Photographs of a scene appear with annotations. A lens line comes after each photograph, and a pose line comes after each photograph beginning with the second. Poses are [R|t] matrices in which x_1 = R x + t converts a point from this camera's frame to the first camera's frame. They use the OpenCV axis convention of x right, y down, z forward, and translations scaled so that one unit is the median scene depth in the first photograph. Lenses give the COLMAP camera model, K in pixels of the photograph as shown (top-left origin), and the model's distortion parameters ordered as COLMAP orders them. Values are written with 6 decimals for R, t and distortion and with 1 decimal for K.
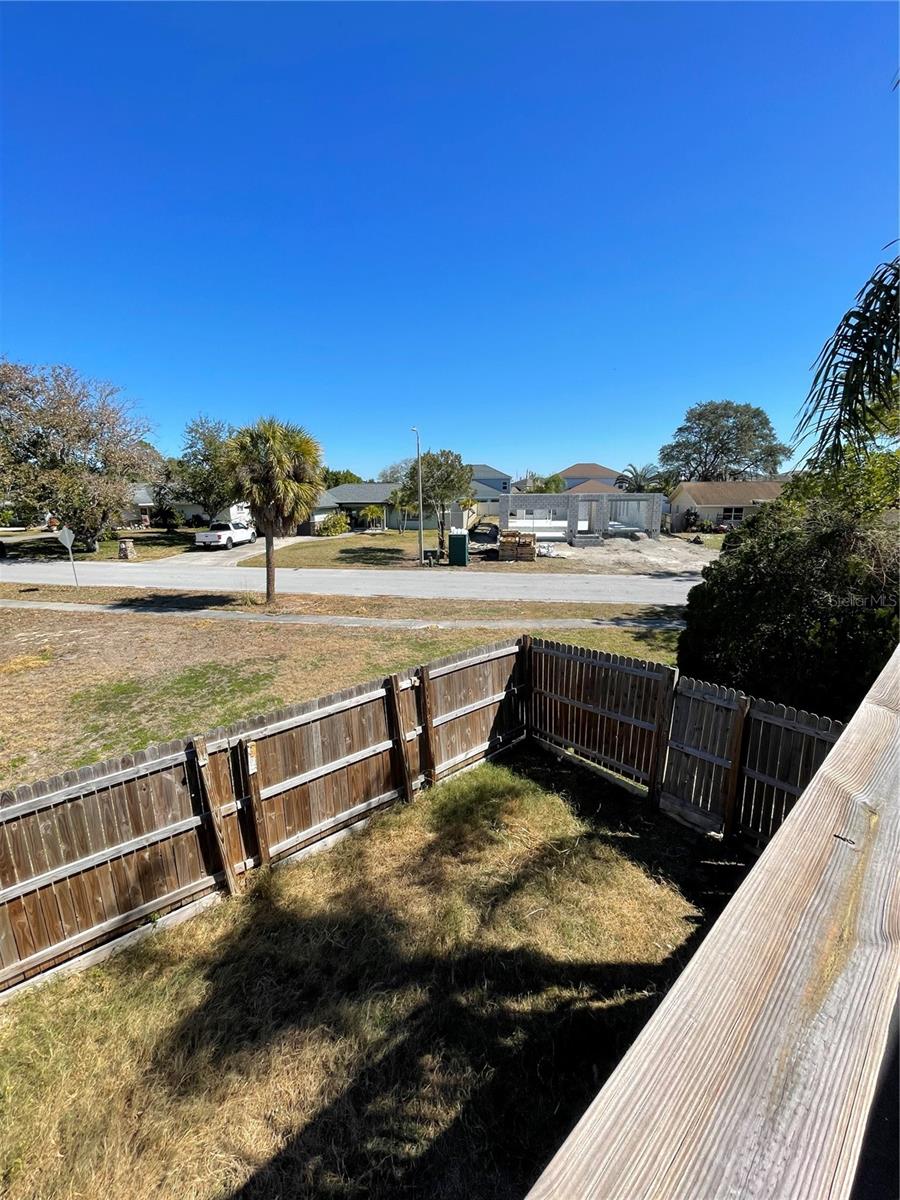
lens RADIAL K [[485.7, 0, 447.5], [0, 485.7, 597.0], [0, 0, 1]] dist [-0.000985, -0.001428]
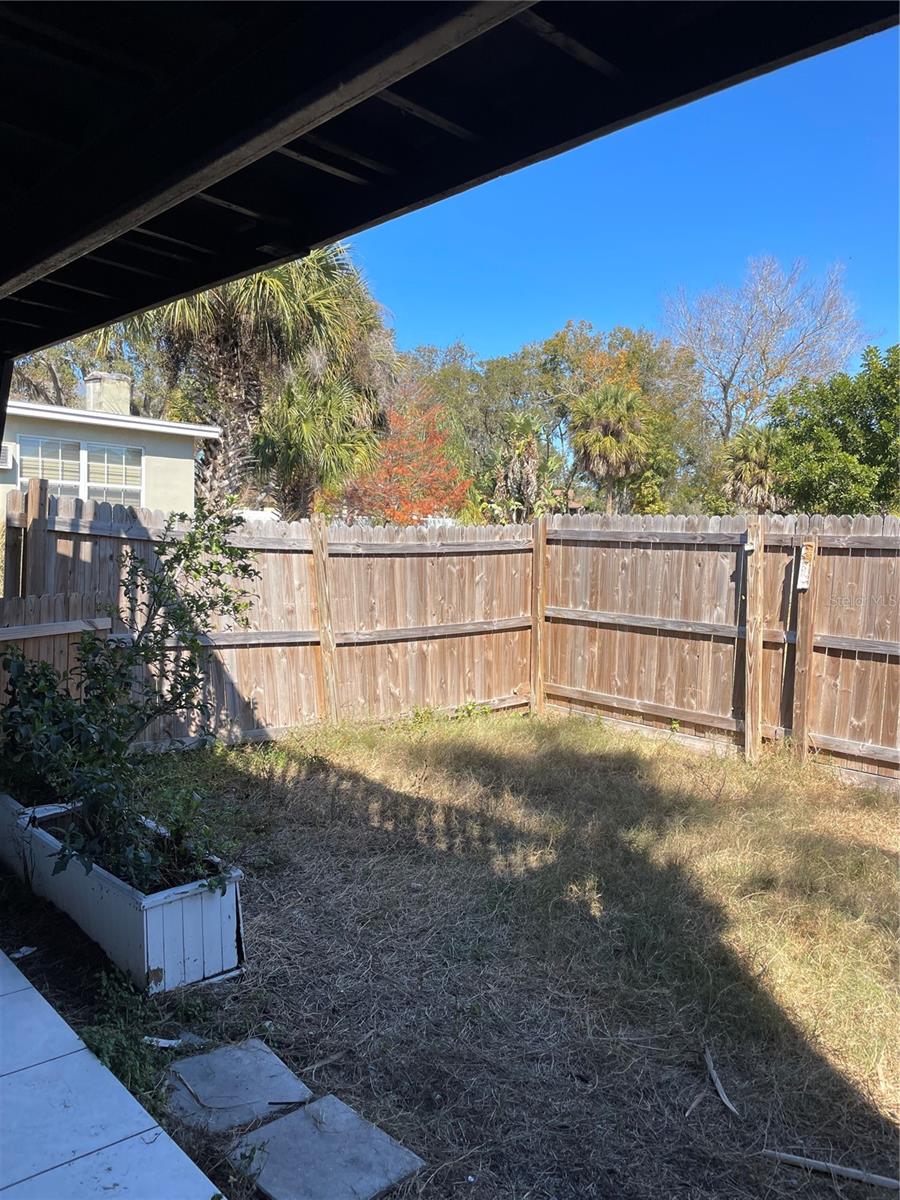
lens RADIAL K [[910.9, 0, 447.3], [0, 910.9, 598.0], [0, 0, 1]] dist [0.065668, 0.001035]
pose [[0.018805, 0.058729, -0.998097, 0.567715], [-0.242002, 0.968857, 0.052449, 0.282606], [0.970094, 0.240555, 0.032432, 0.321742]]
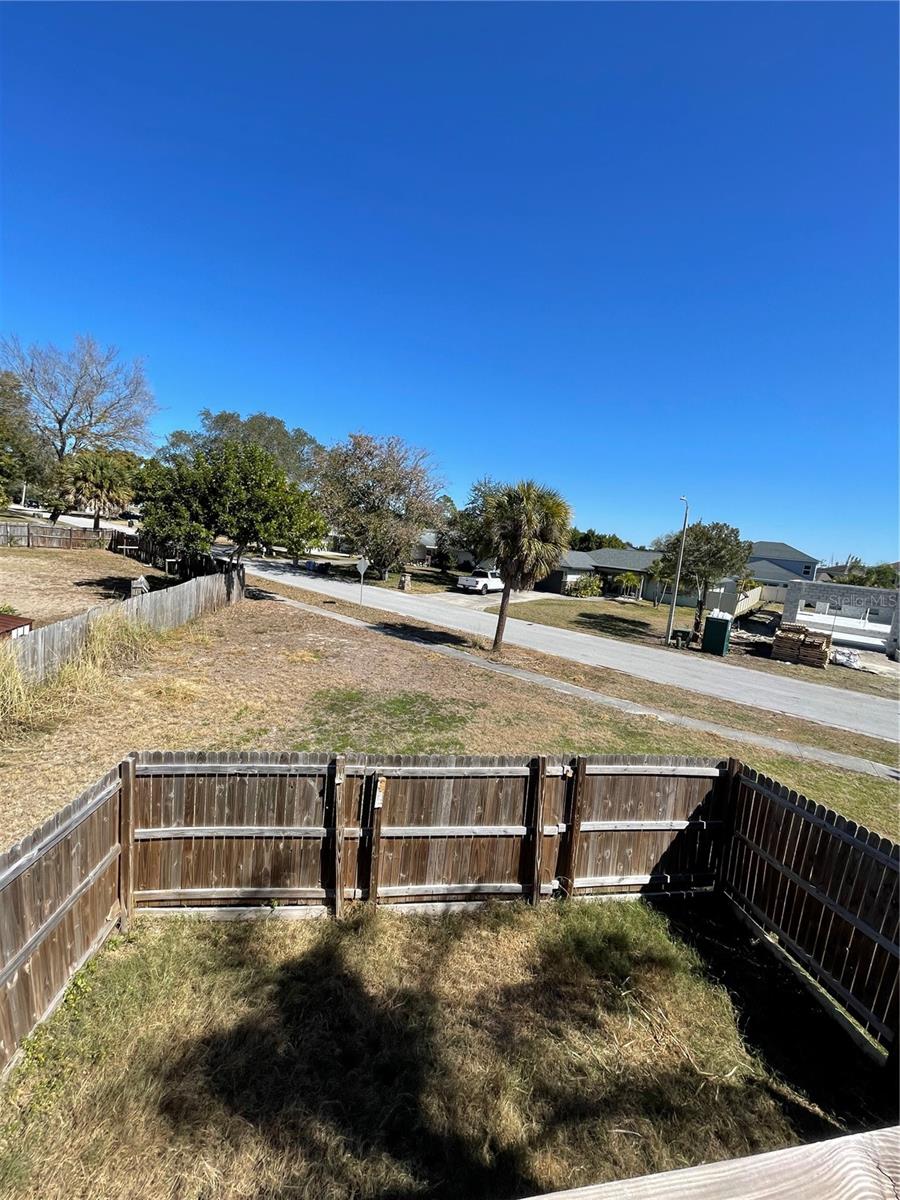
lens RADIAL K [[485.7, 0, 450.8], [0, 485.7, 598.6], [0, 0, 1]] dist [-0.000985, -0.001428]
pose [[0.855677, 0.155224, -0.493683, 0.119449], [-0.212111, 0.975341, -0.060975, -0.030259], [0.472045, 0.156891, 0.867502, 0.063916]]
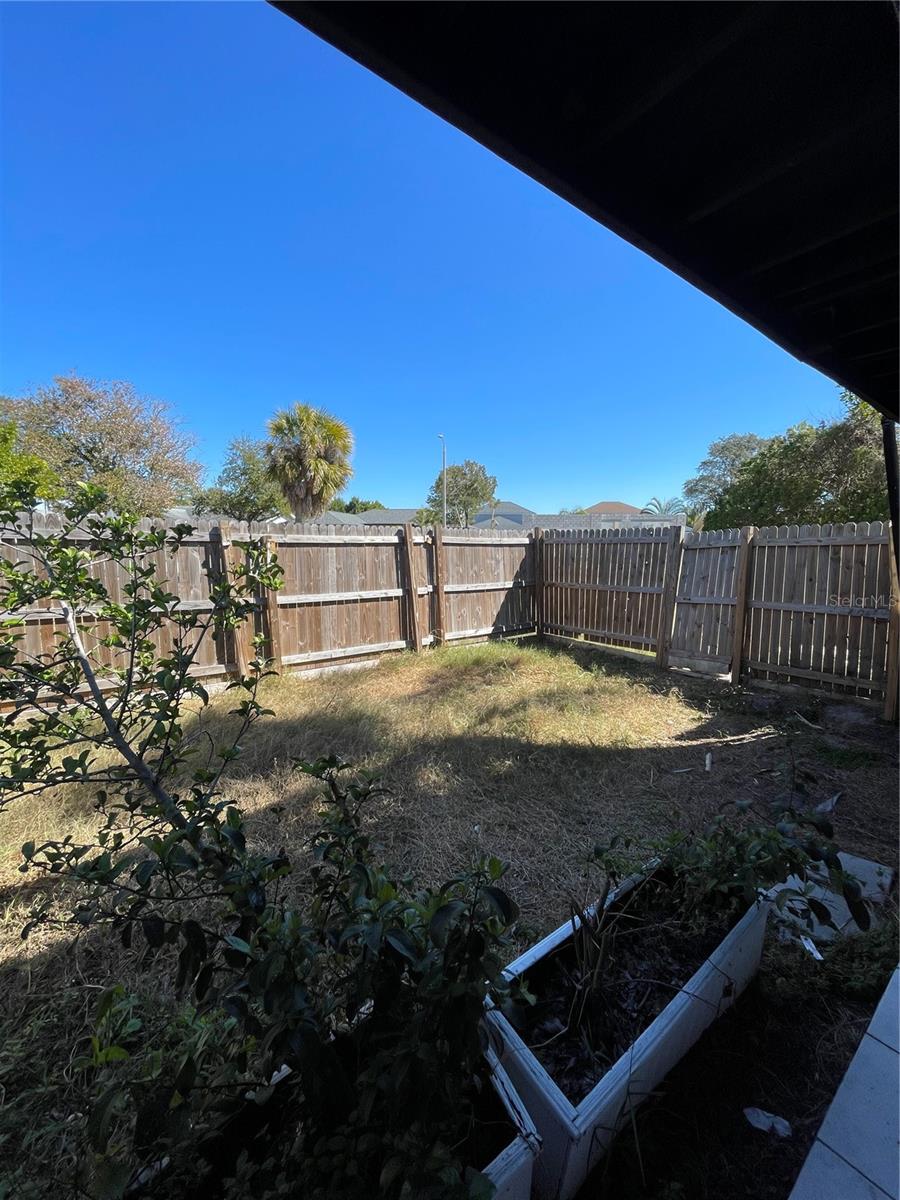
lens RADIAL K [[485.7, 0, 447.7], [0, 485.7, 602.2], [0, 0, 1]] dist [-0.000985, -0.001428]
pose [[0.998434, 0.022802, -0.051093, 0.027845], [-0.027633, 0.995004, -0.095937, 0.346896], [0.048651, 0.097198, 0.994075, -0.020549]]
